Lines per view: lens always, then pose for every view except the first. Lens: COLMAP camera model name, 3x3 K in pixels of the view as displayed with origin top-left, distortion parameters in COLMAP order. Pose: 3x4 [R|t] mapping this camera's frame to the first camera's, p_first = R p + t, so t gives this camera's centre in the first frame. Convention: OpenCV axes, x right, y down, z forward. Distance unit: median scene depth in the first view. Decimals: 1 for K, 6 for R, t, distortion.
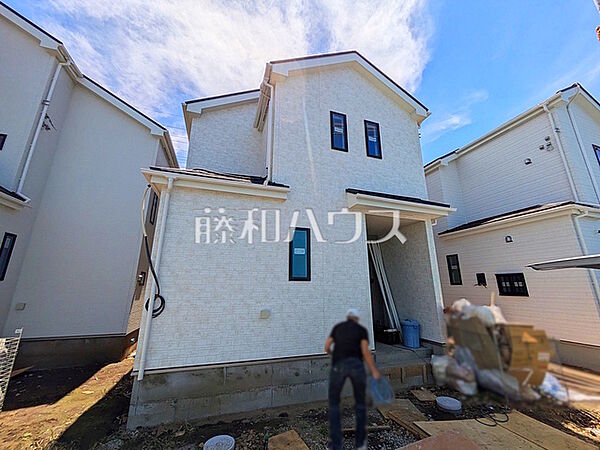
lens RADIAL K [[236.4, 0, 300.2], [0, 236.4, 224.7], [0, 0, 1]] dist [0.000724, 0.000122]
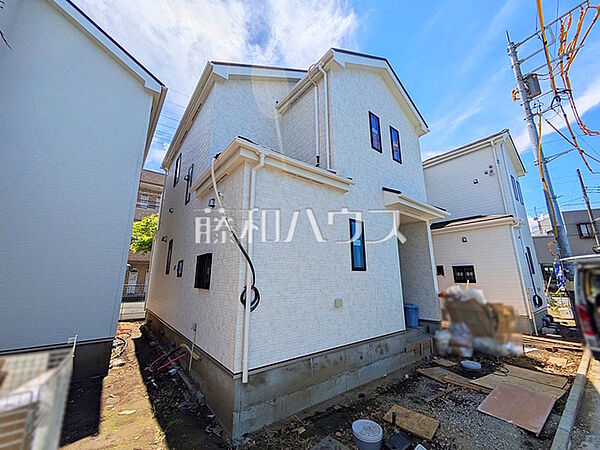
lens RADIAL K [[236.4, 0, 300.3], [0, 236.4, 225.6], [0, 0, 1]] dist [0.000724, 0.000122]
pose [[0.942709, 0.064161, 0.327388, -0.613316], [-0.076176, 0.996806, 0.023994, 0.032546], [-0.324803, -0.047558, 0.944585, 0.103724]]
